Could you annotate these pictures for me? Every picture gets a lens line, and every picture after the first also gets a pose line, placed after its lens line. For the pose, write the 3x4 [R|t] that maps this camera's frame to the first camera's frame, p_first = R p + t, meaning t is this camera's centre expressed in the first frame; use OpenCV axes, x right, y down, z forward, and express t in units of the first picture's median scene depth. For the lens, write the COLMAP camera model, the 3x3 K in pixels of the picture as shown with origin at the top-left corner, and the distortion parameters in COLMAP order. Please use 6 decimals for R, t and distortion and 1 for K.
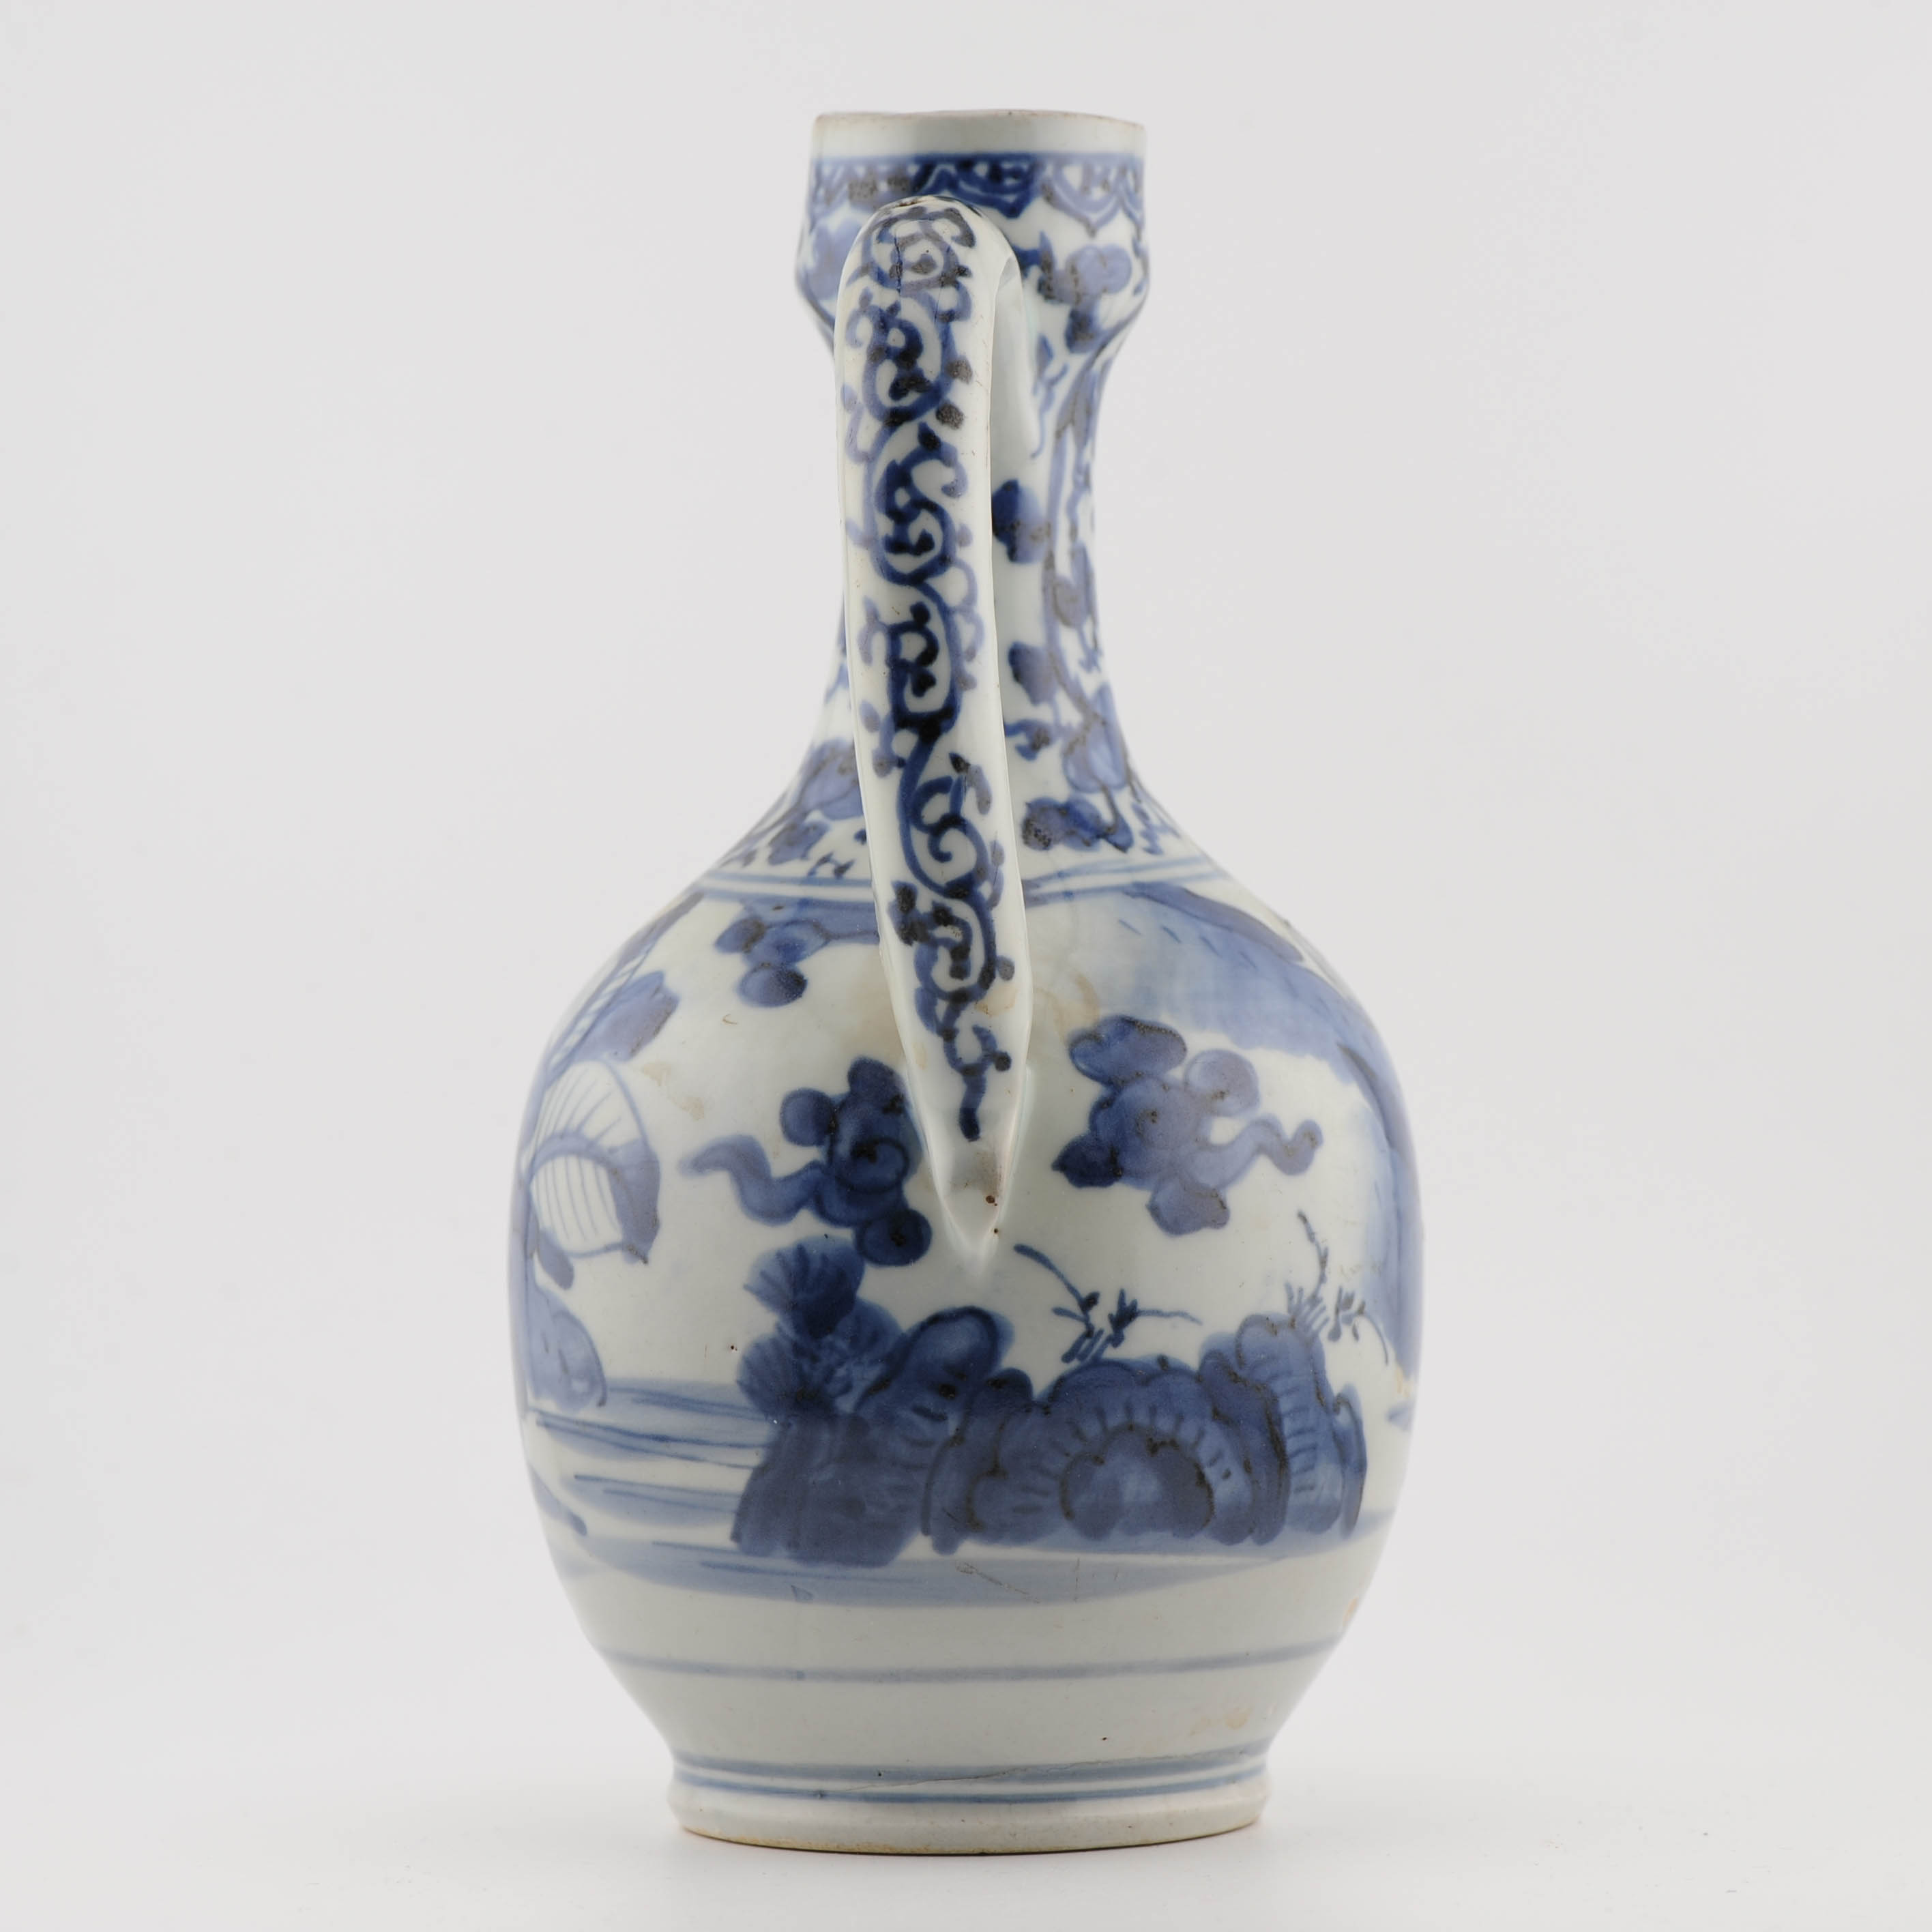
lens RADIAL K [[9326.8, 0, 966.0], [0, 9326.8, 966.0], [0, 0, 1]] dist [0.028491, 0.807514]
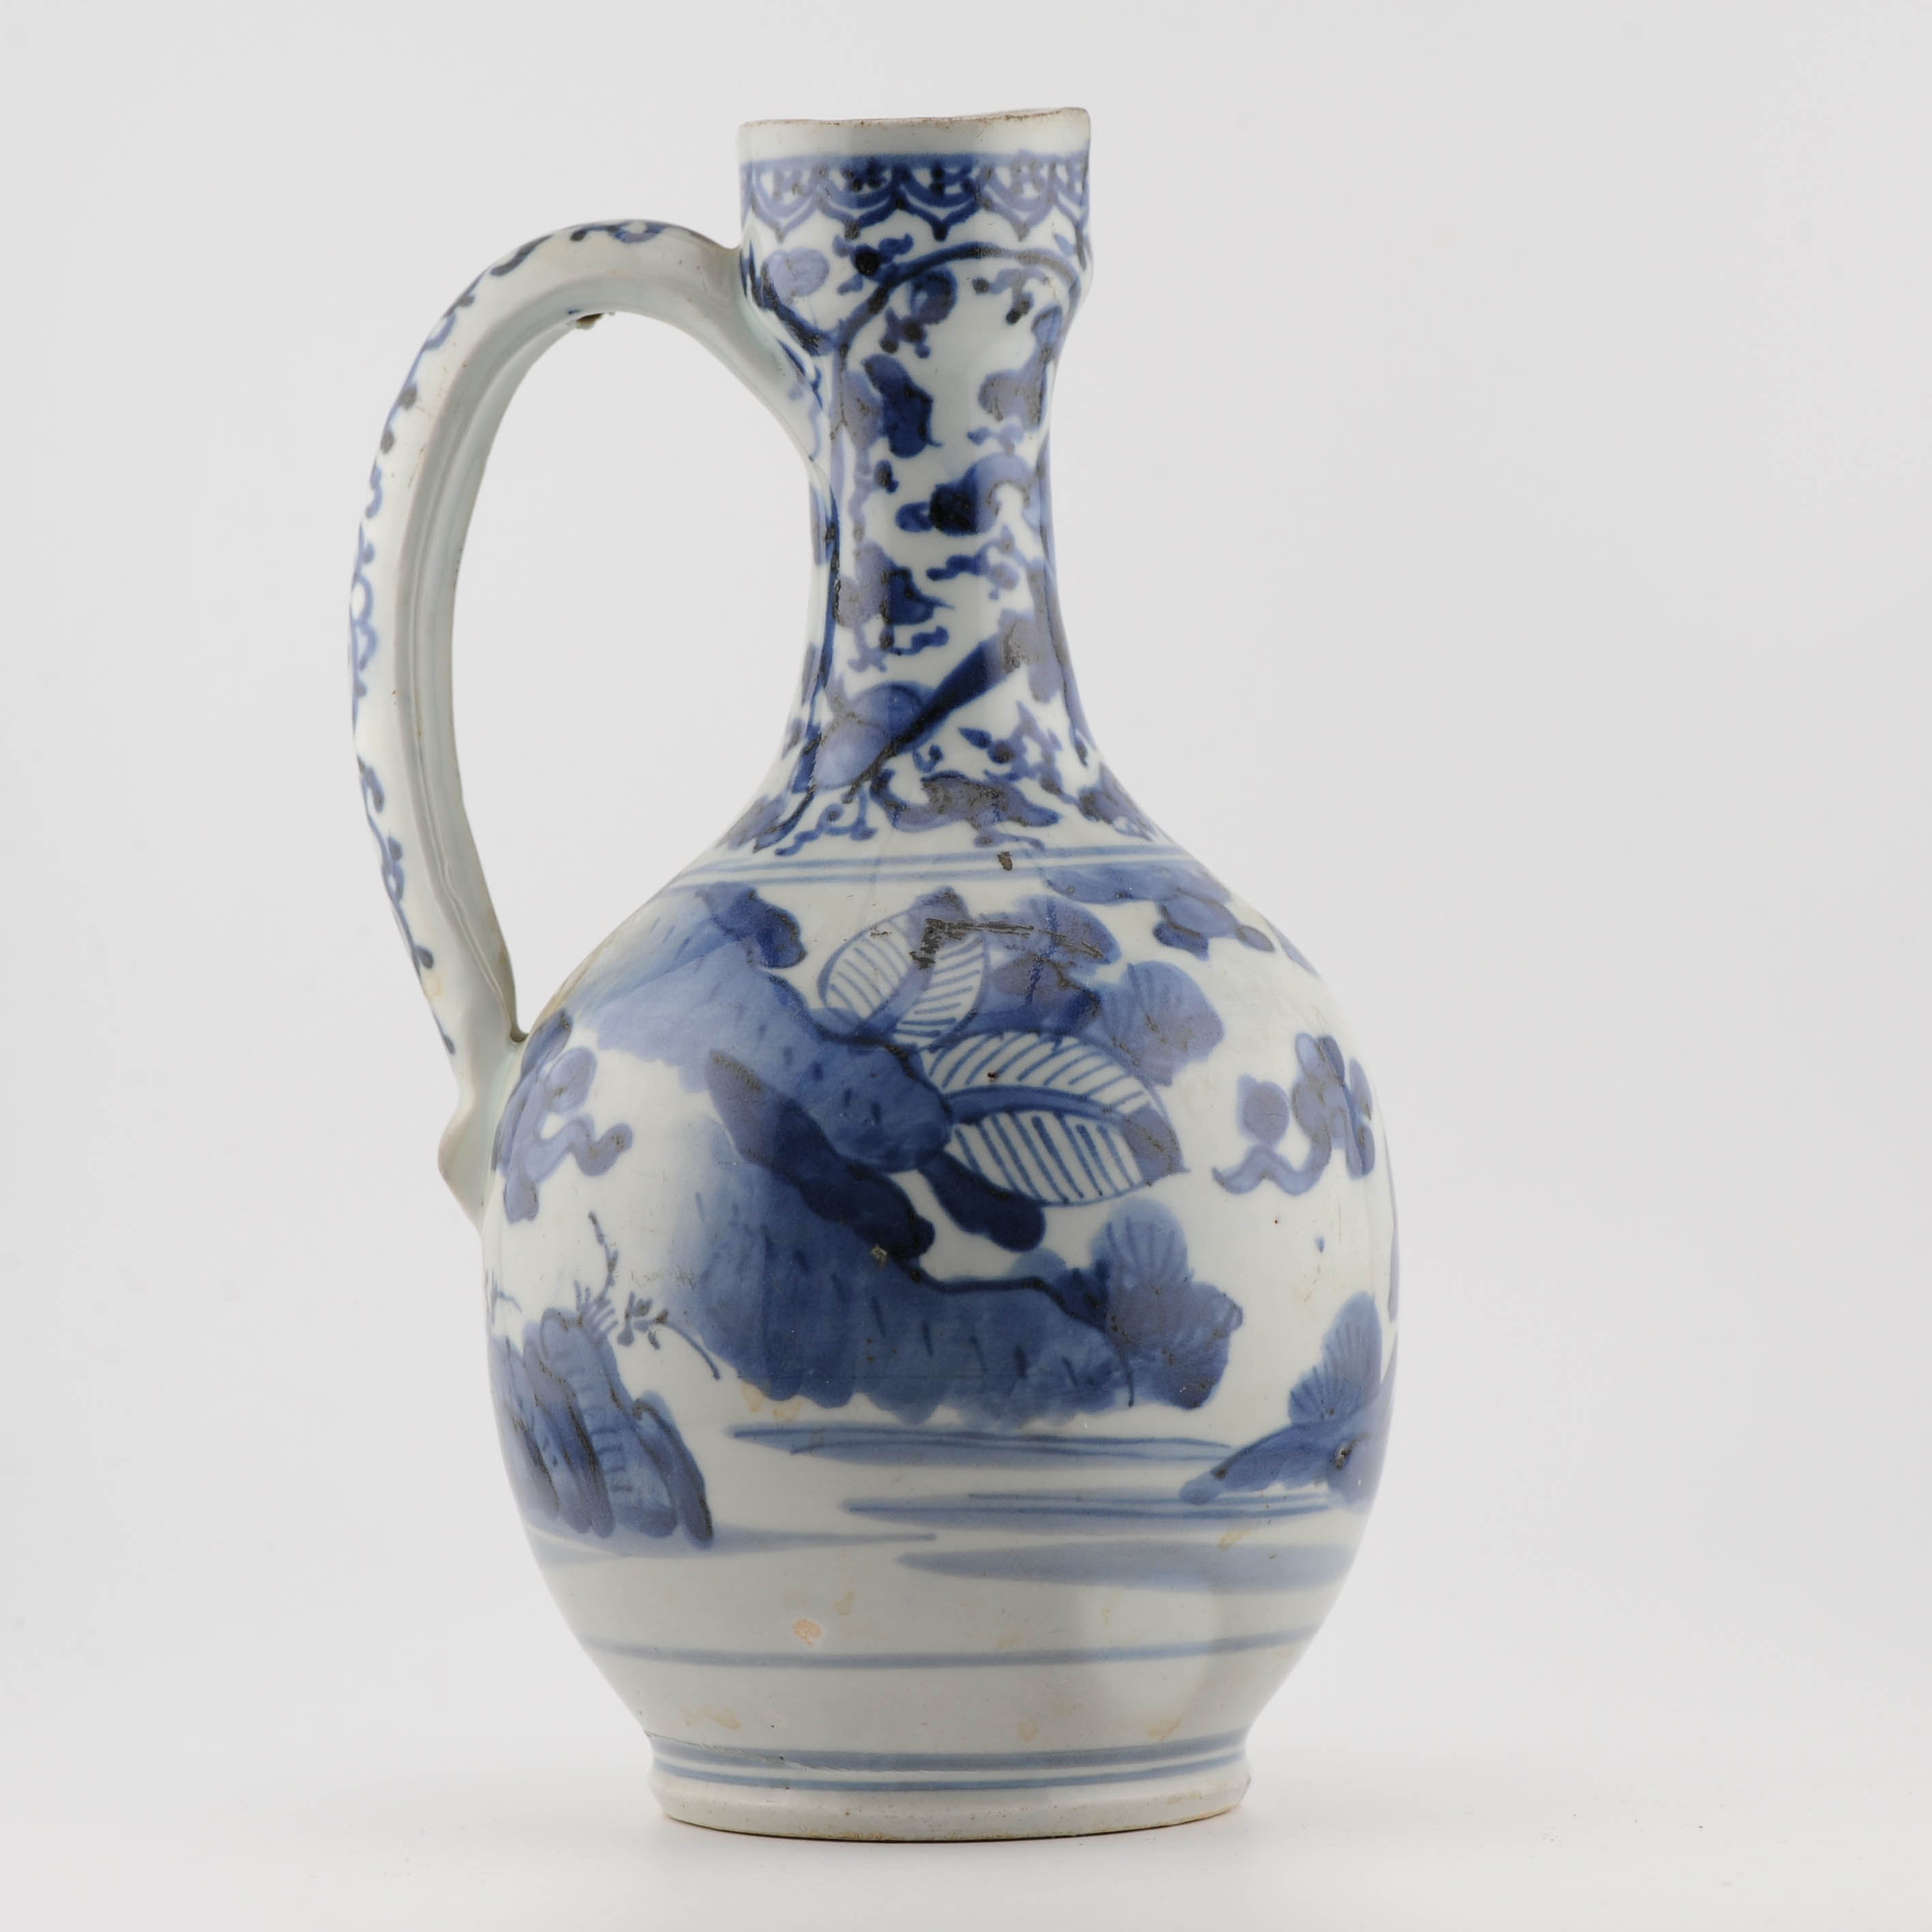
lens RADIAL K [[9326.8, 0, 966.0], [0, 9326.8, 966.0], [0, 0, 1]] dist [0.028491, 0.807514]
pose [[-0.043615, 0.042191, -0.998157, 1.048535], [-0.012737, 0.999003, 0.042783, -0.044380], [0.998967, 0.014579, -0.043034, 1.090749]]
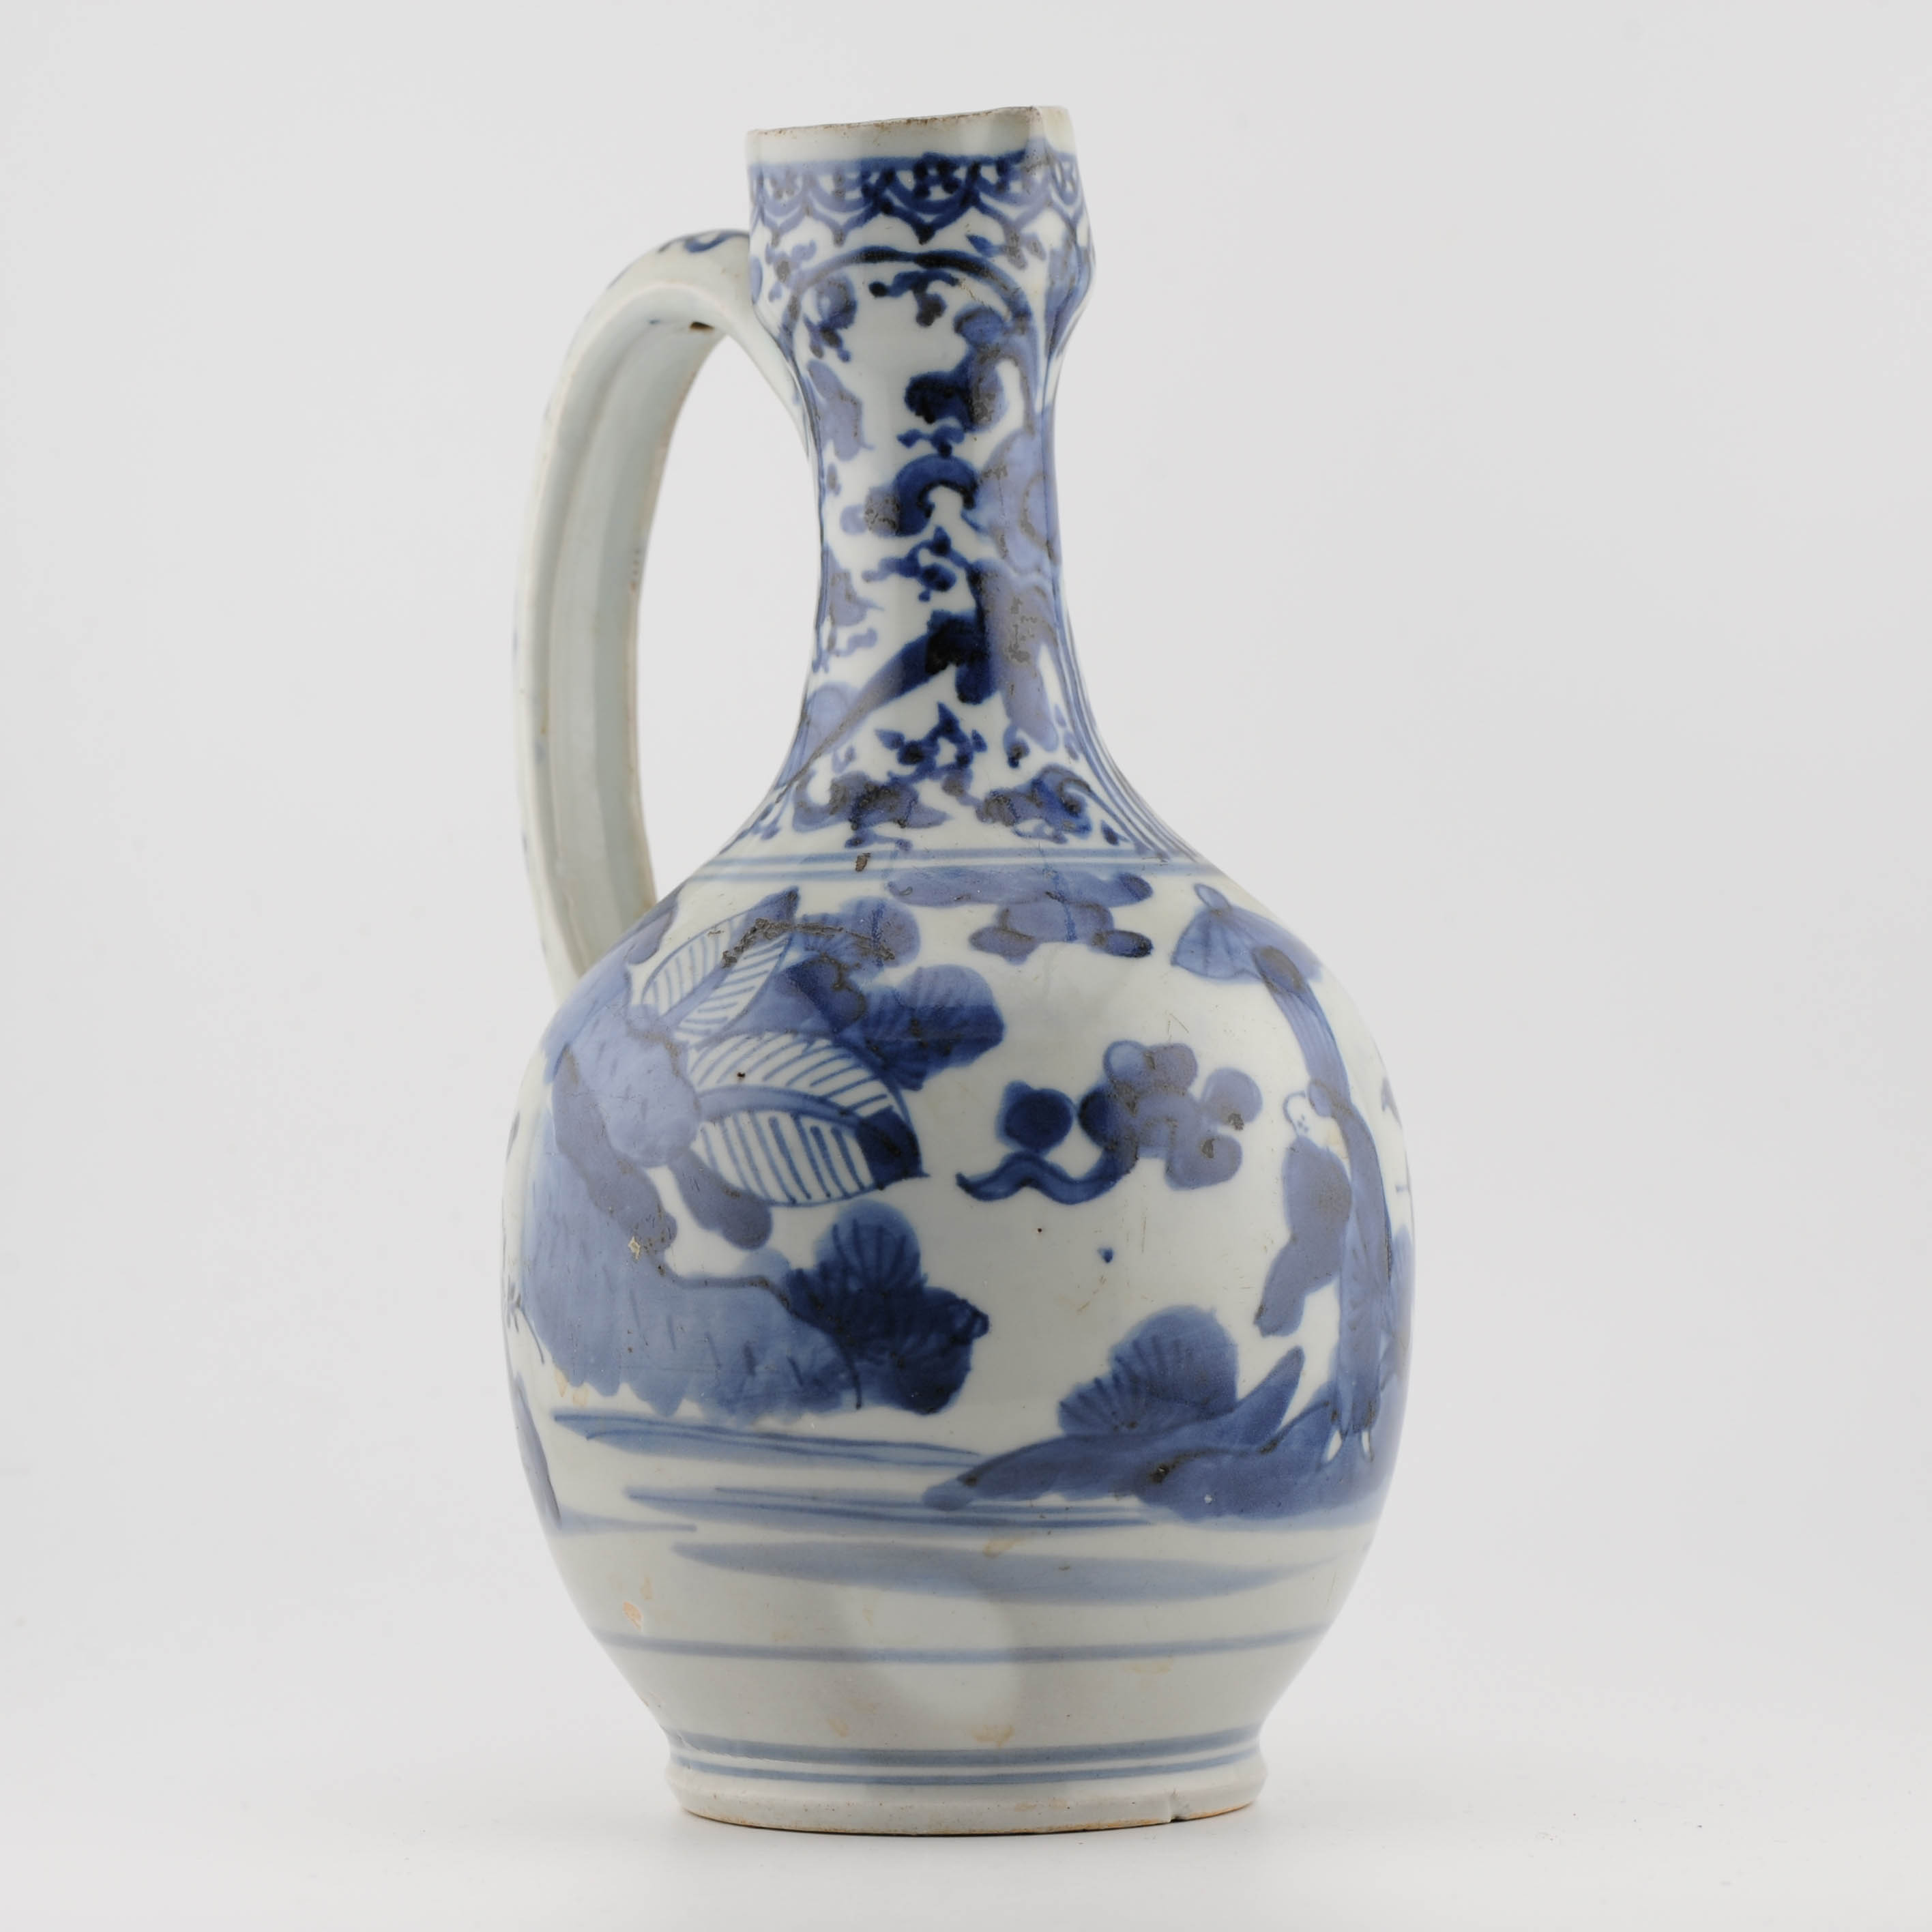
lens RADIAL K [[9326.8, 0, 966.0], [0, 9326.8, 966.0], [0, 0, 1]] dist [0.028491, 0.807514]
pose [[-0.620331, 0.044380, -0.783083, 0.825938], [0.000511, 0.998421, 0.056180, -0.058546], [0.784340, 0.034450, -0.619374, 1.697932]]
